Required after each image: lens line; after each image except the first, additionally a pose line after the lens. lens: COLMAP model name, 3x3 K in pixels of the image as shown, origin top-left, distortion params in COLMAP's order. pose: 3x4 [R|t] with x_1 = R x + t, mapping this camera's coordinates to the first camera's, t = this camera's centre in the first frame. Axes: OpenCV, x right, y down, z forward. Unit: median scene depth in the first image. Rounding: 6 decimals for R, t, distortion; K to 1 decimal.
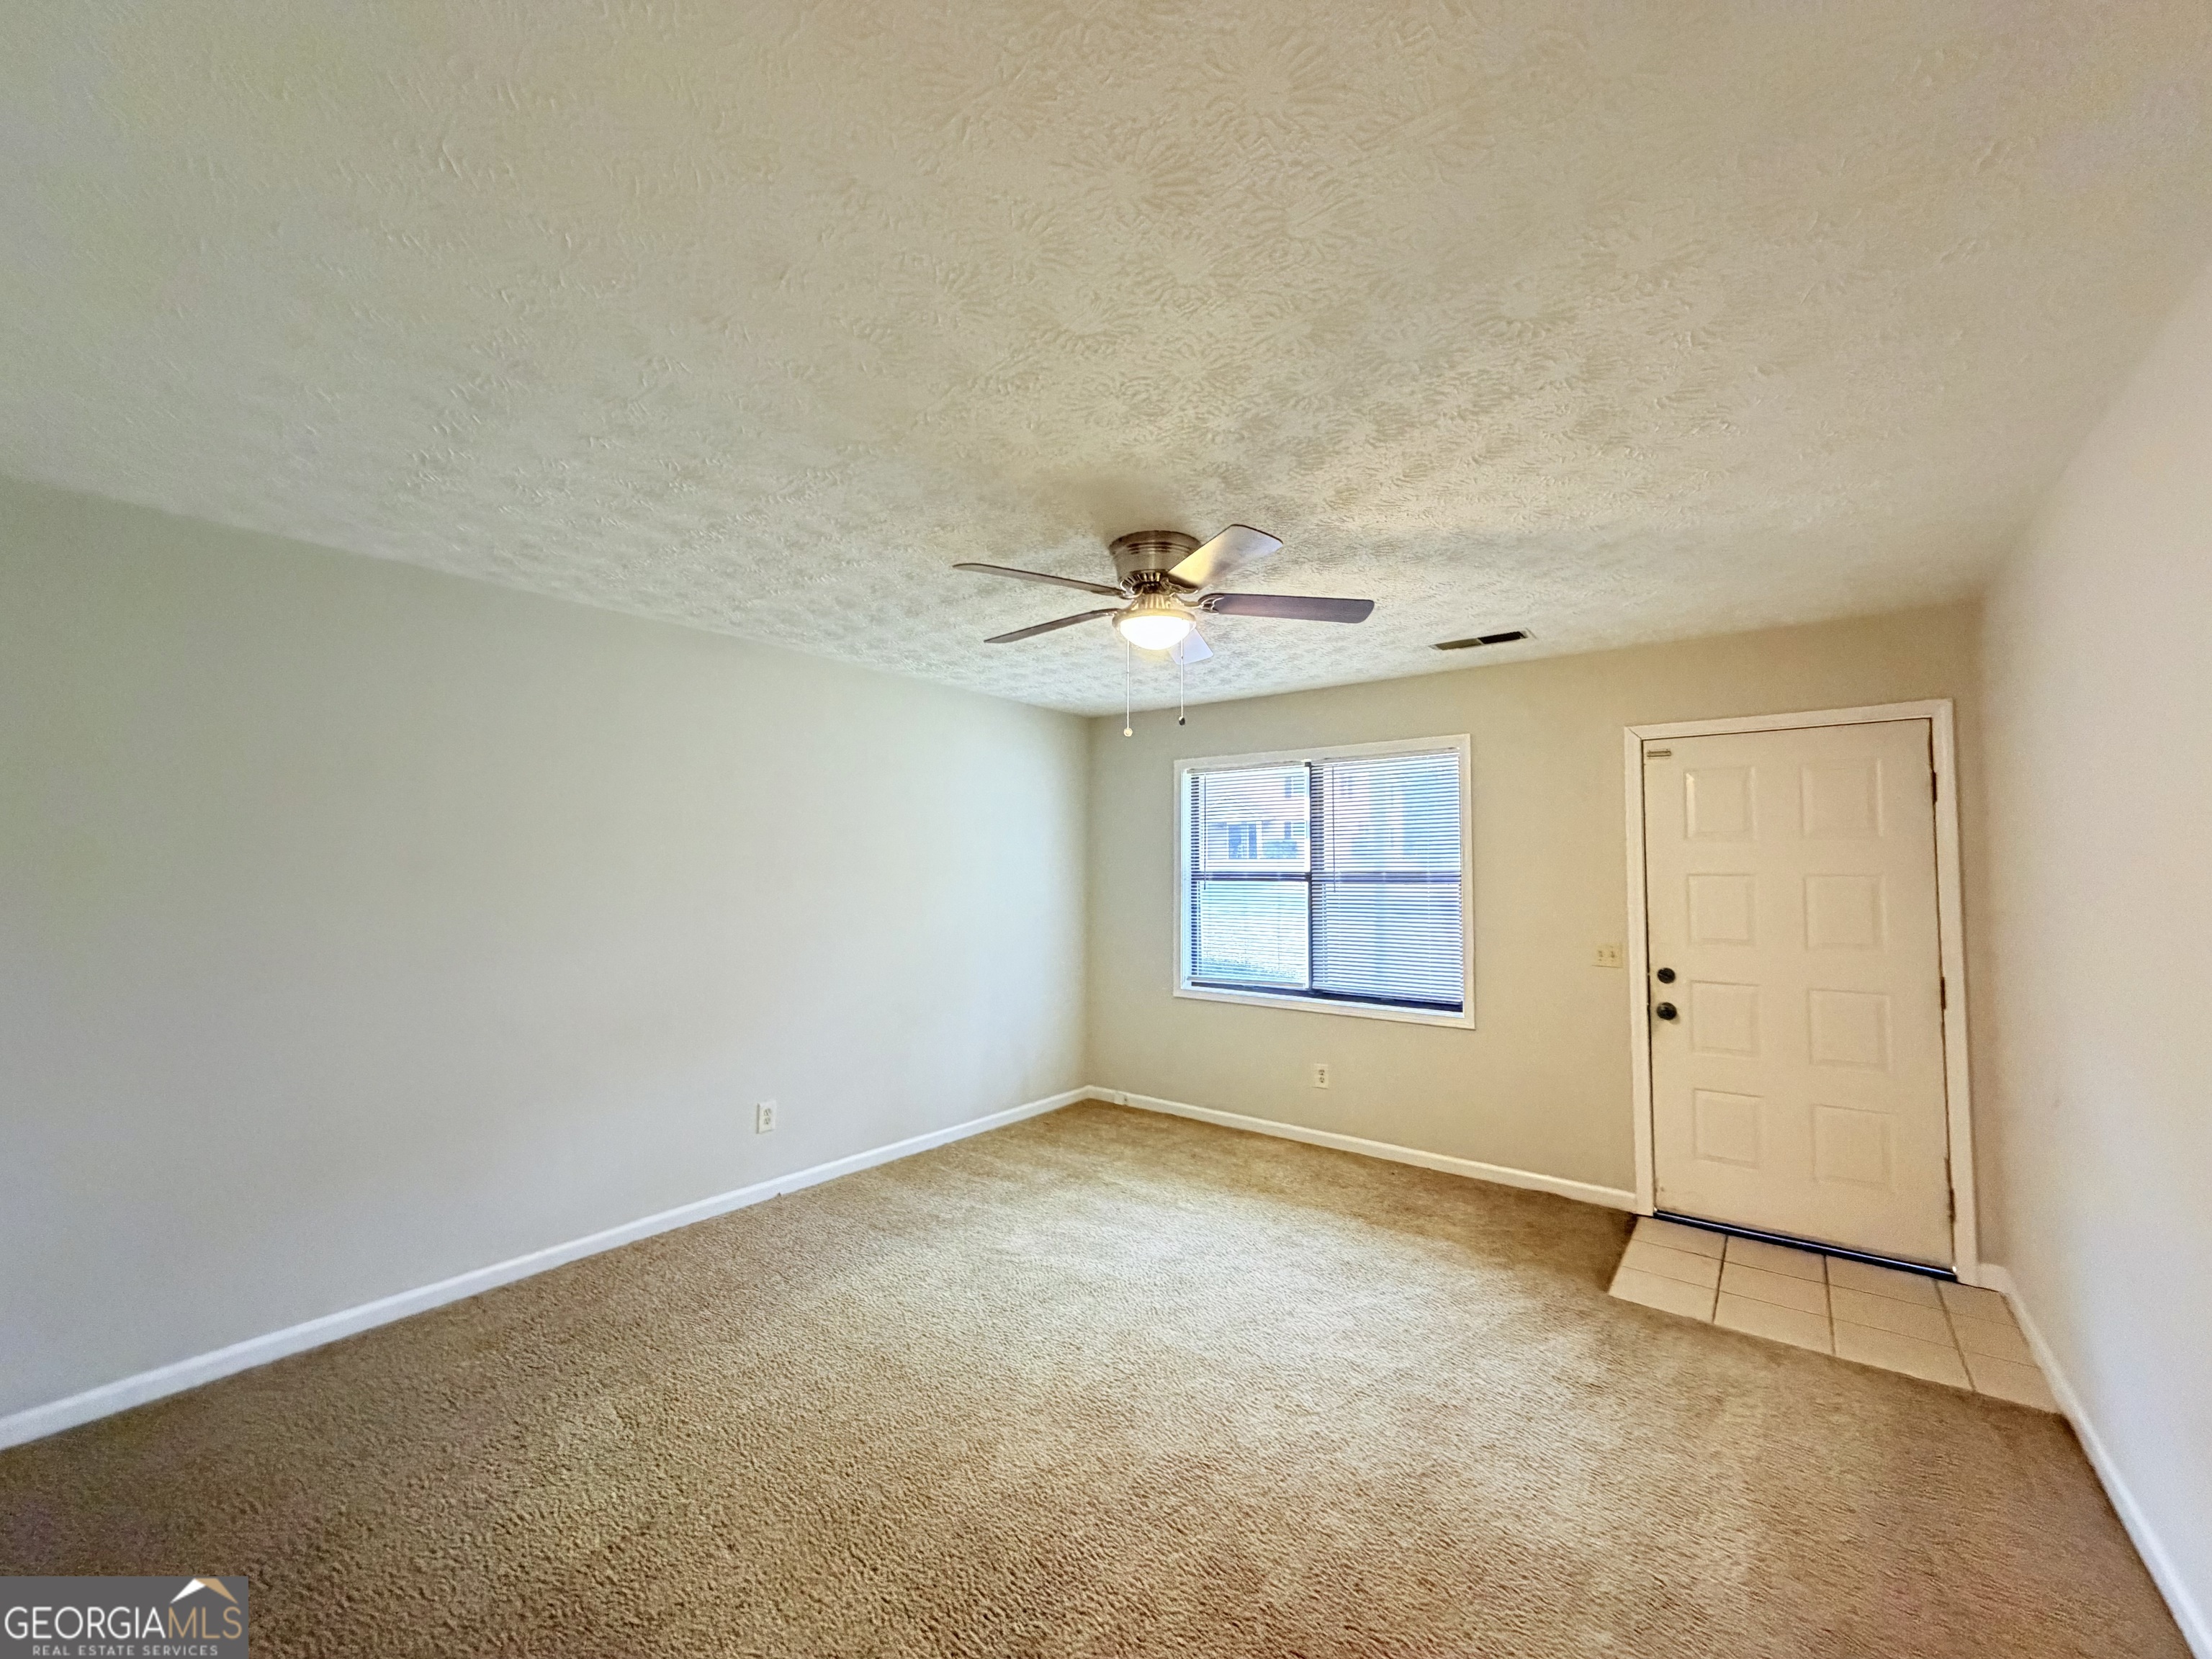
lens RADIAL K [[887.4, 0, 1087.9], [0, 887.4, 833.8], [0, 0, 1]] dist [-0.000437, -0.000084]
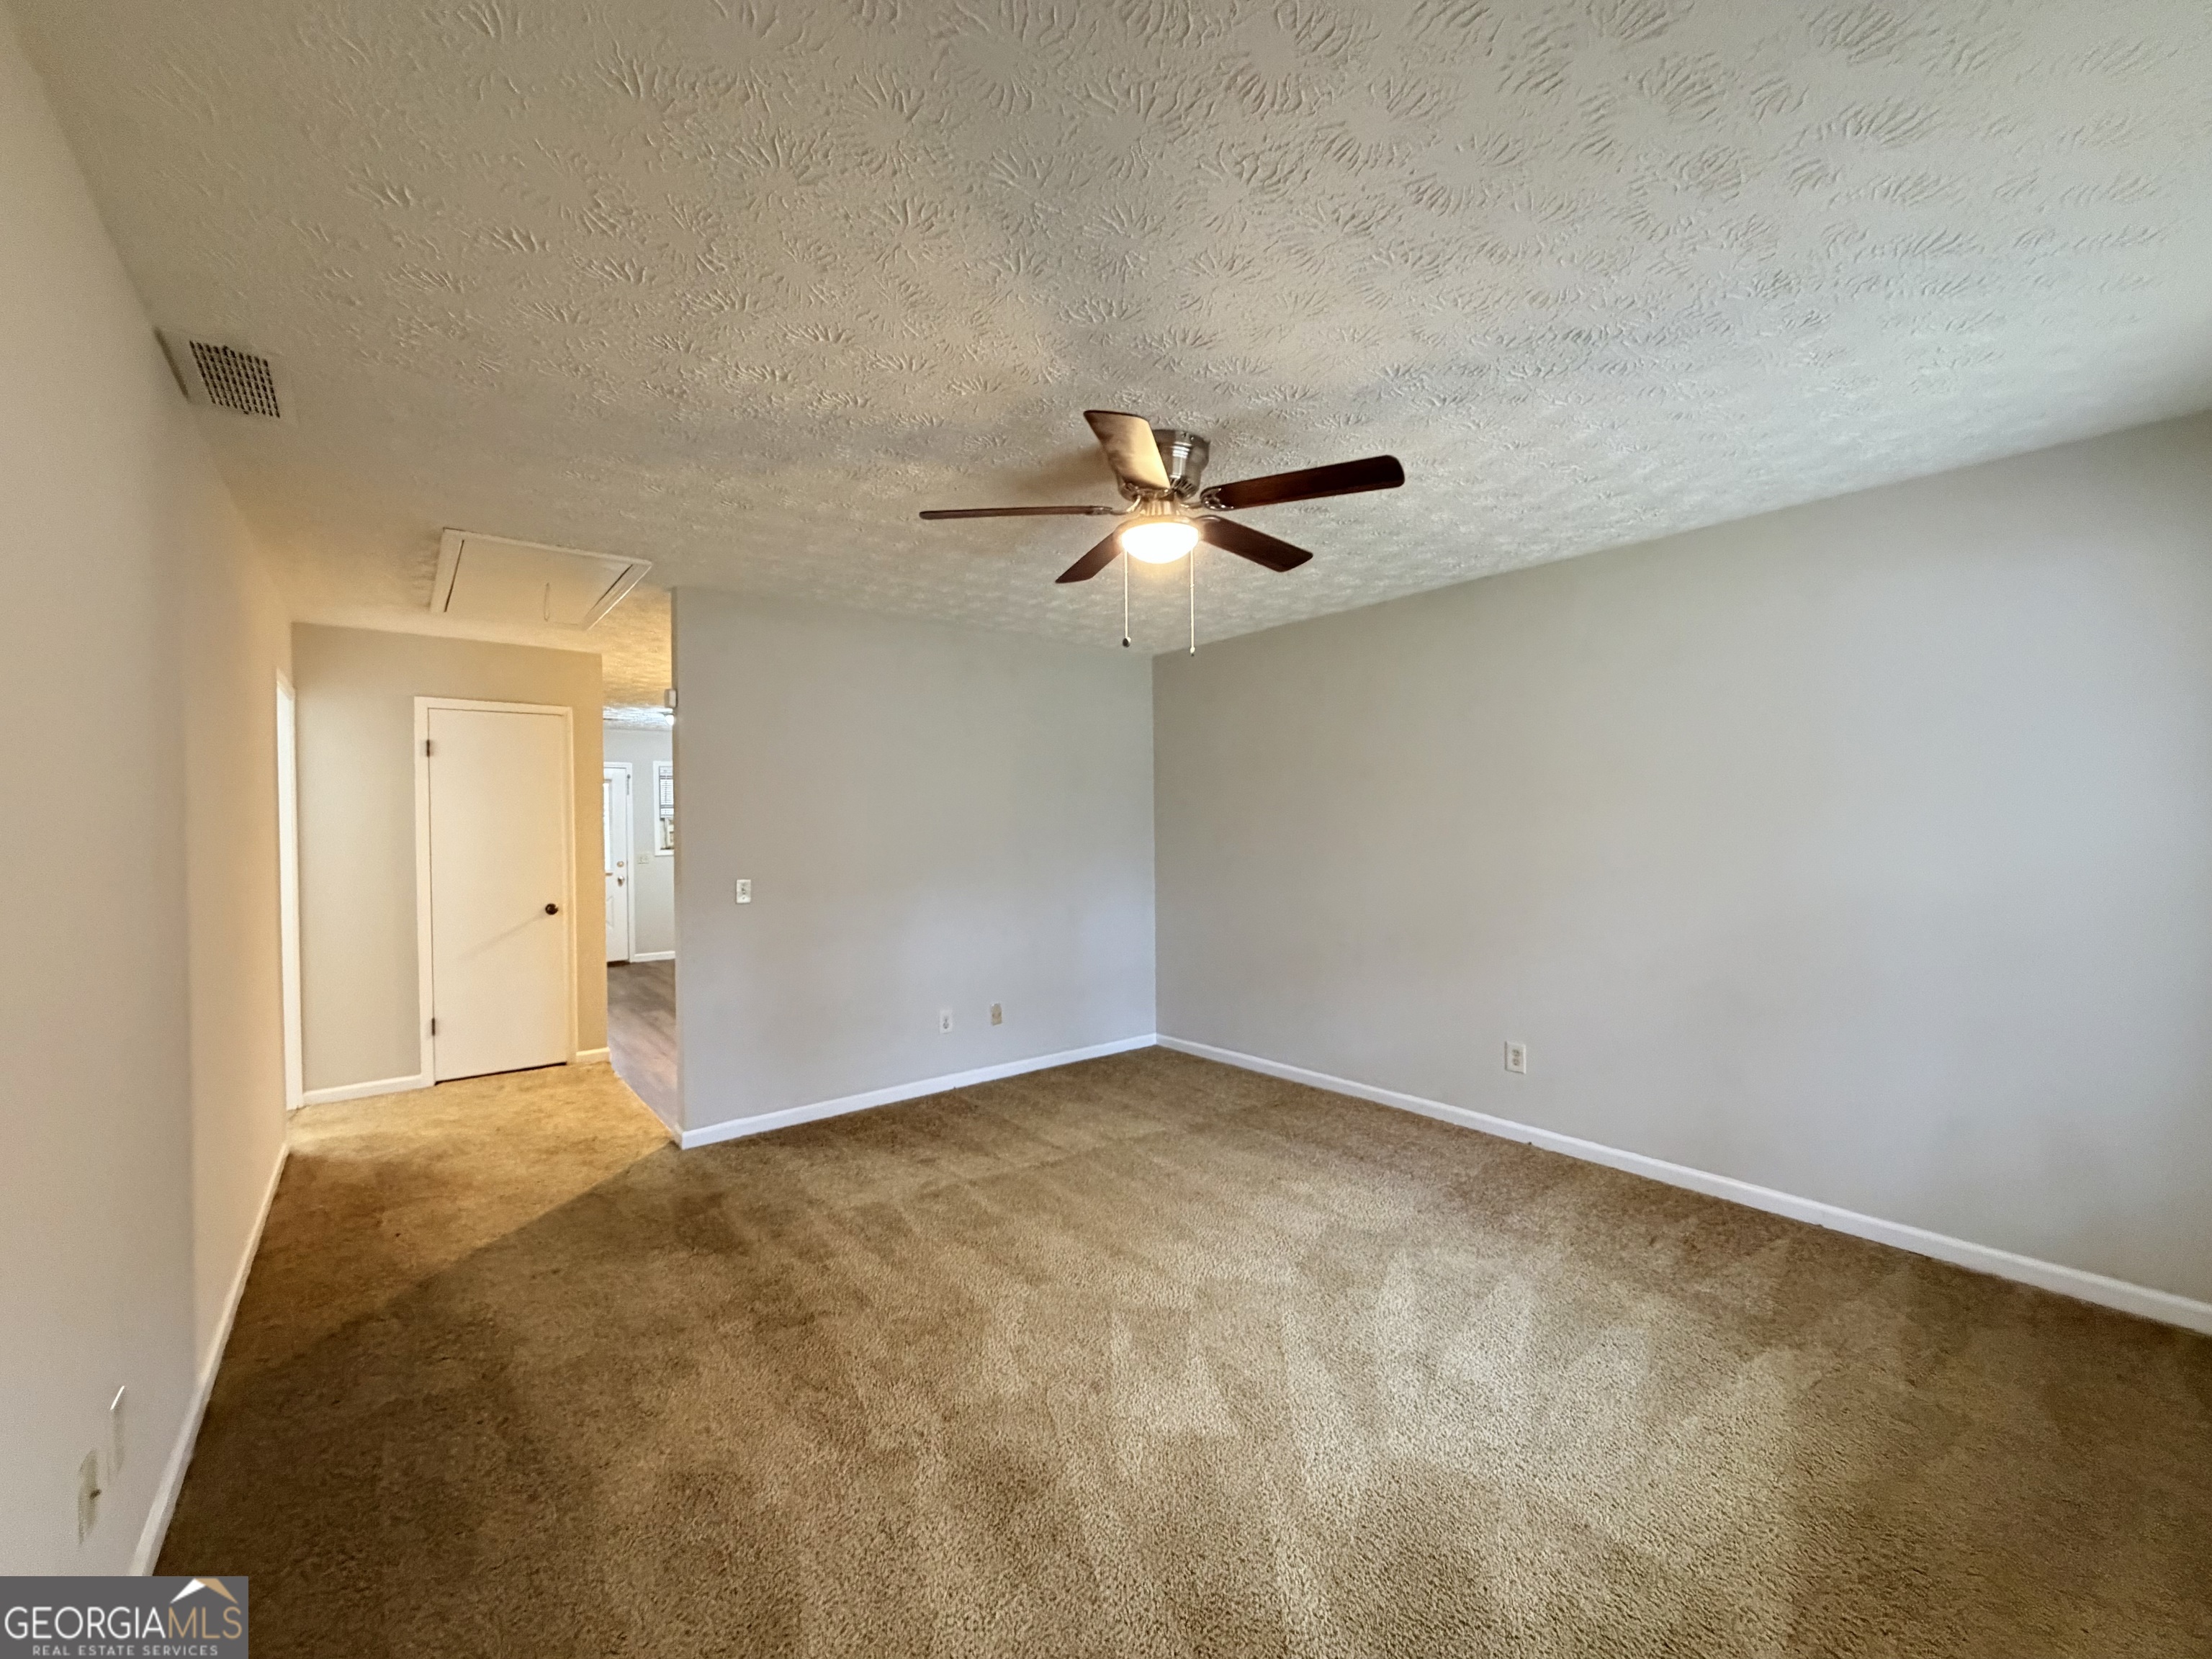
lens RADIAL K [[887.4, 0, 1100.2], [0, 887.4, 820.7], [0, 0, 1]] dist [-0.000437, -0.000084]
pose [[-0.221588, 0.002644, -0.975137, 0.668545], [0.054202, 0.998484, -0.009610, 0.040106], [0.973633, -0.054984, -0.221395, 0.751769]]
